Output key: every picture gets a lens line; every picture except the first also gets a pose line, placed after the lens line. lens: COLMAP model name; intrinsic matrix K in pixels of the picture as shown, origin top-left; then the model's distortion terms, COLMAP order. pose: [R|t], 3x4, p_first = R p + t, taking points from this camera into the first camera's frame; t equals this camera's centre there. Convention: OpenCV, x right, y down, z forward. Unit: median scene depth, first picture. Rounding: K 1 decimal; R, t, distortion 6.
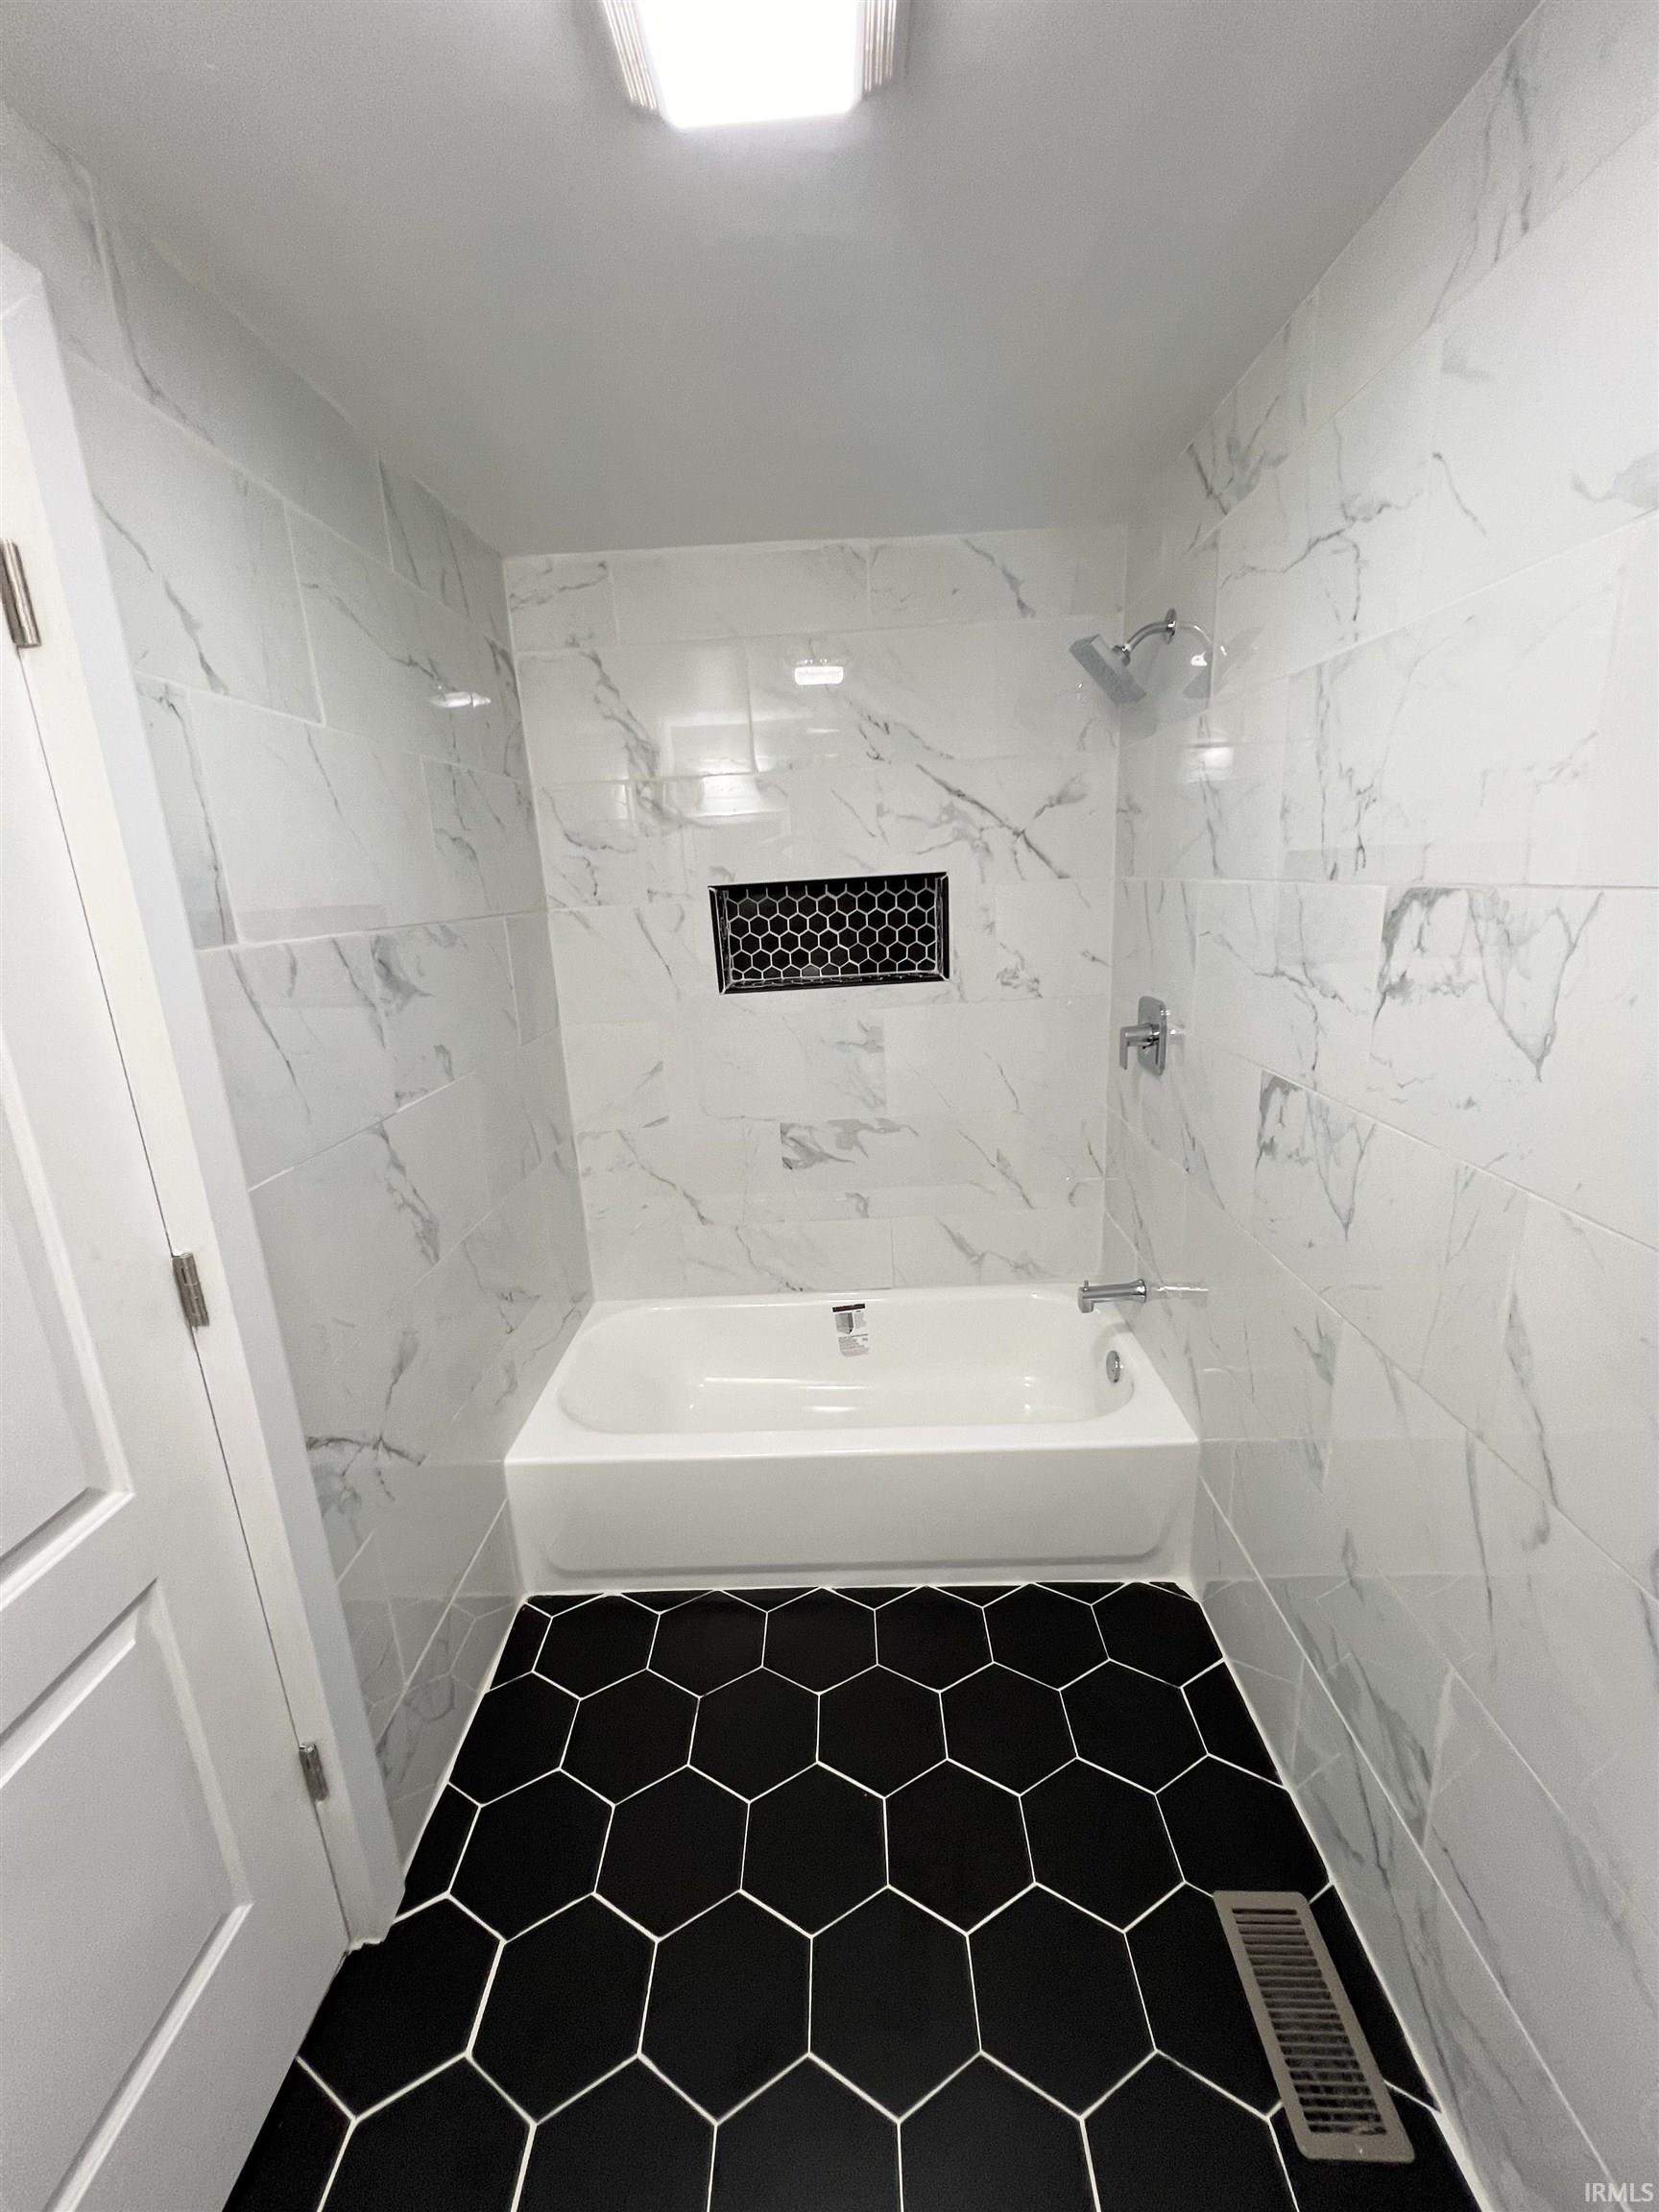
lens RADIAL K [[883.2, 0, 823.3], [0, 883.2, 1113.6], [0, 0, 1]] dist [0.000599, 0.000026]
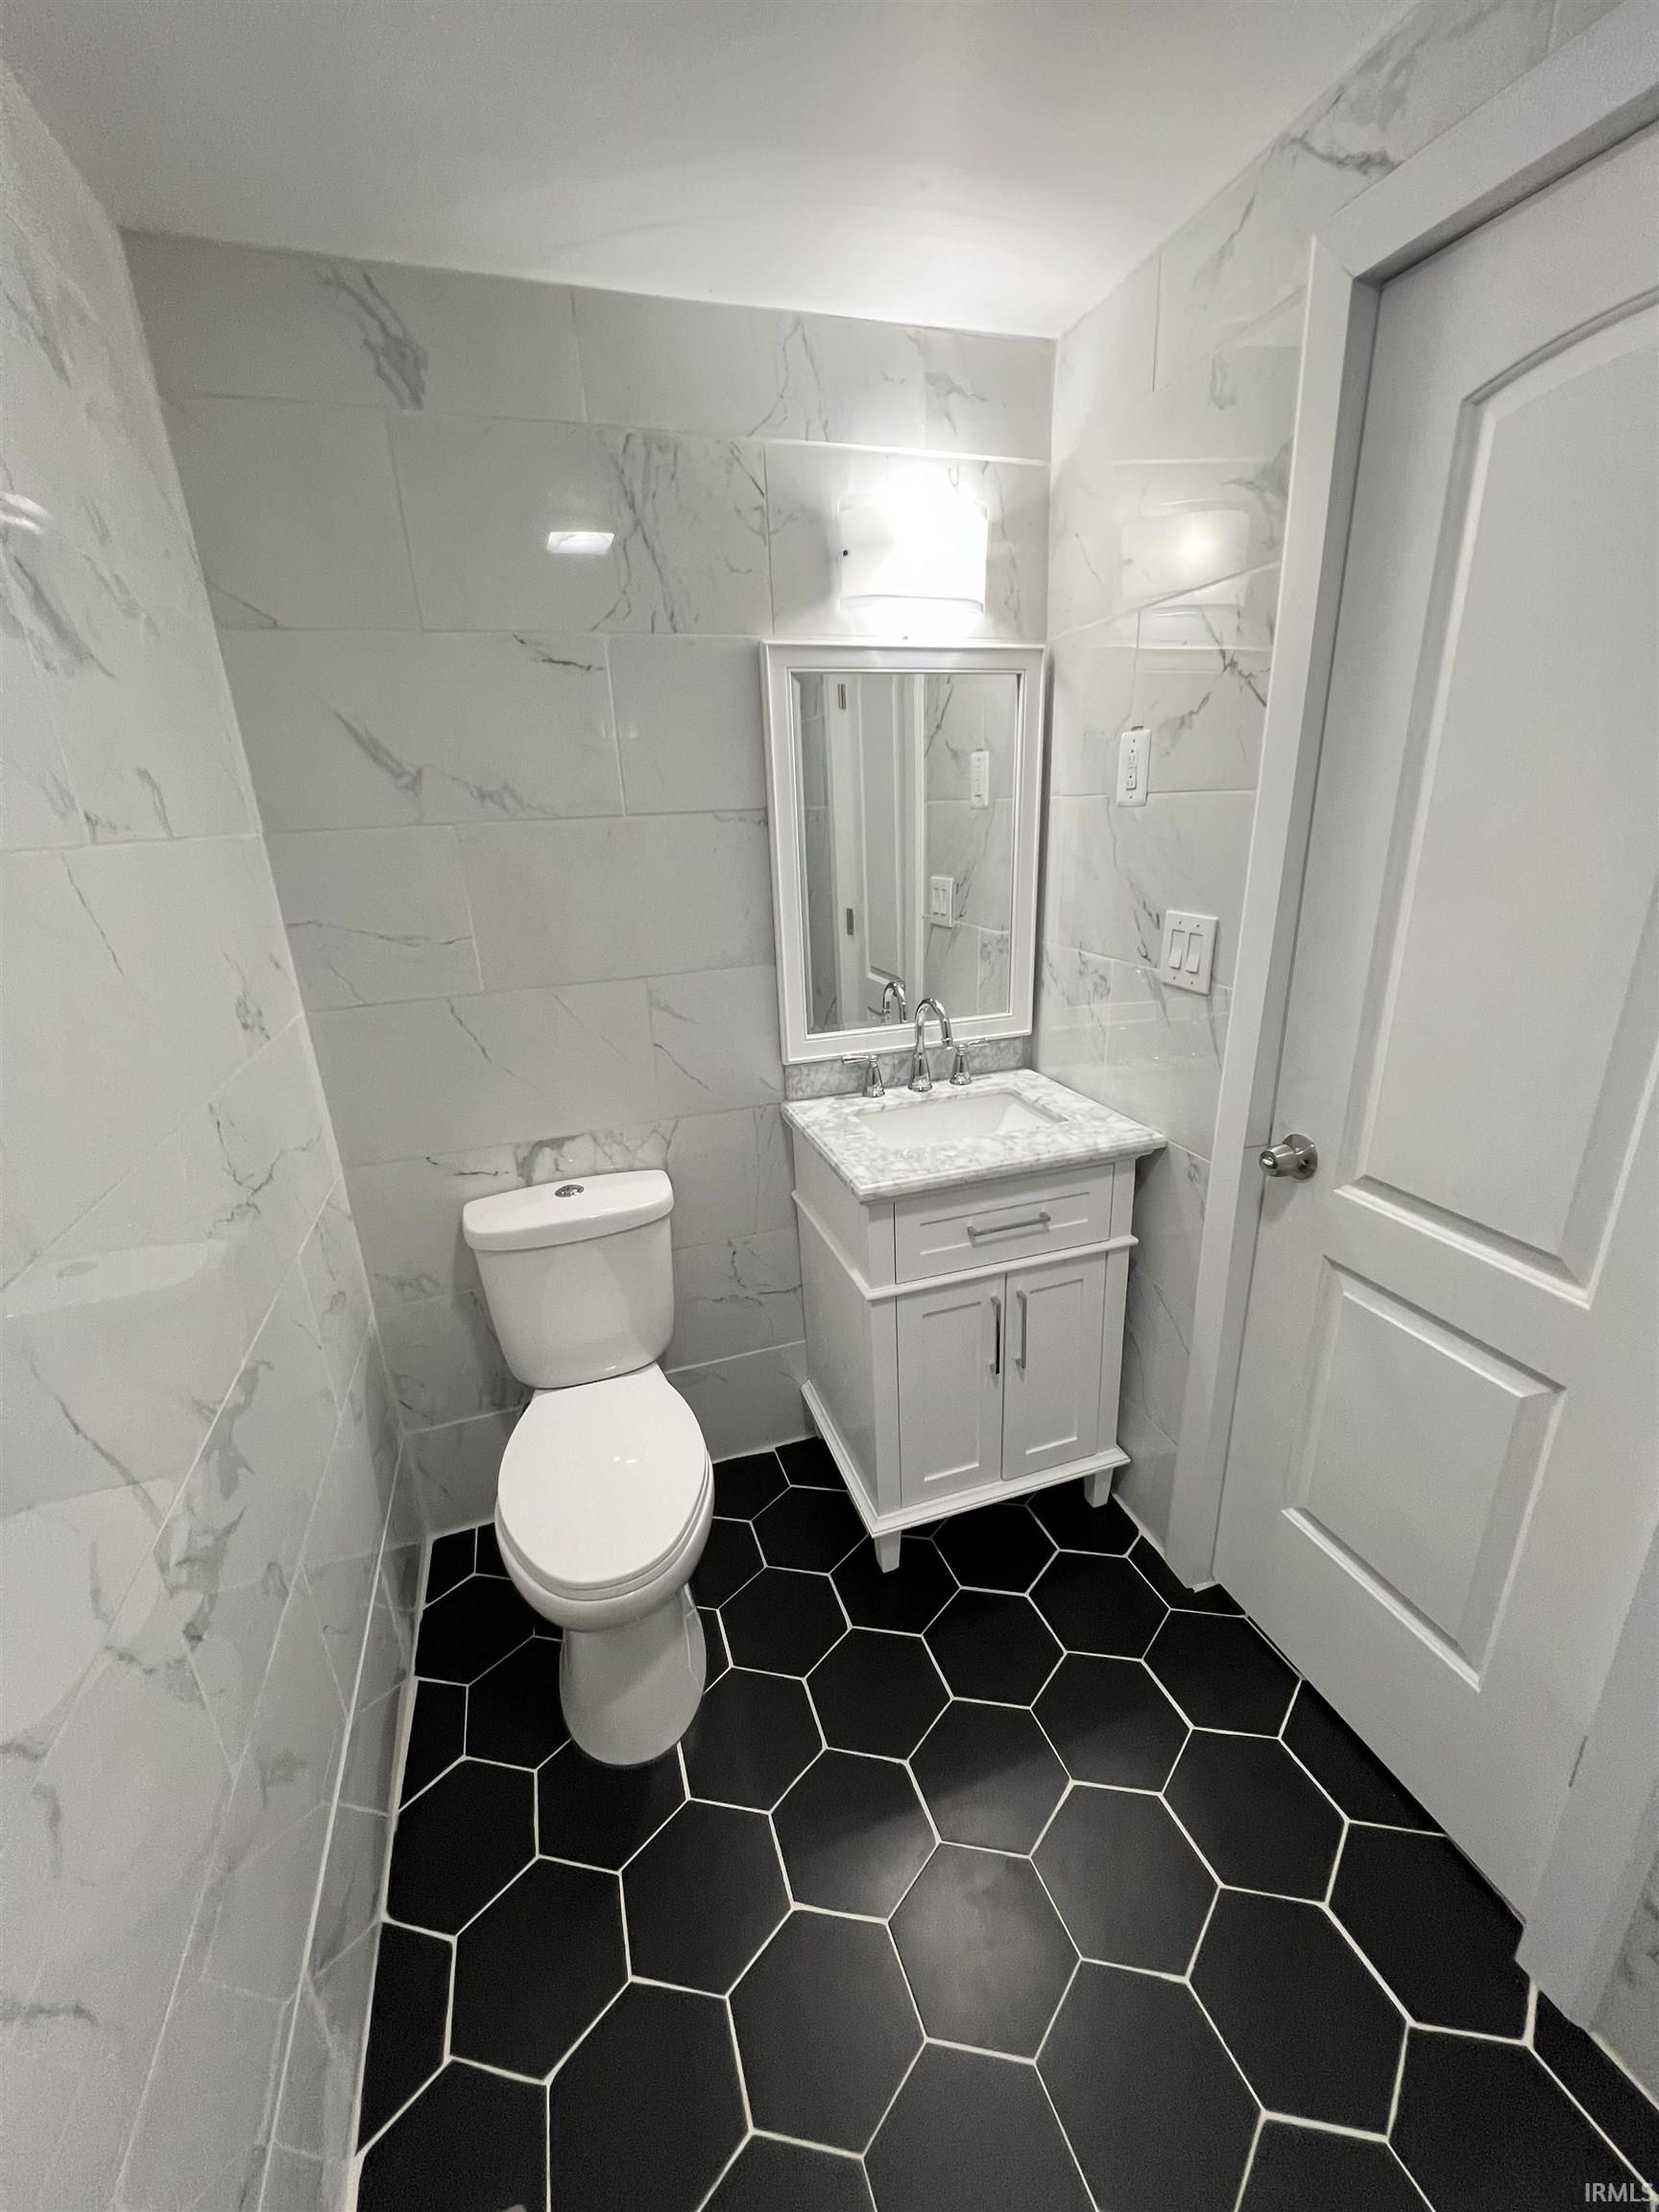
lens RADIAL K [[883.2, 0, 825.5], [0, 883.2, 1104.2], [0, 0, 1]] dist [0.000599, 0.000026]
pose [[-0.936191, 0.191384, -0.294821, 0.286941], [-0.003719, 0.833327, 0.552768, -0.302513], [0.351473, 0.518592, -0.779441, 1.206382]]
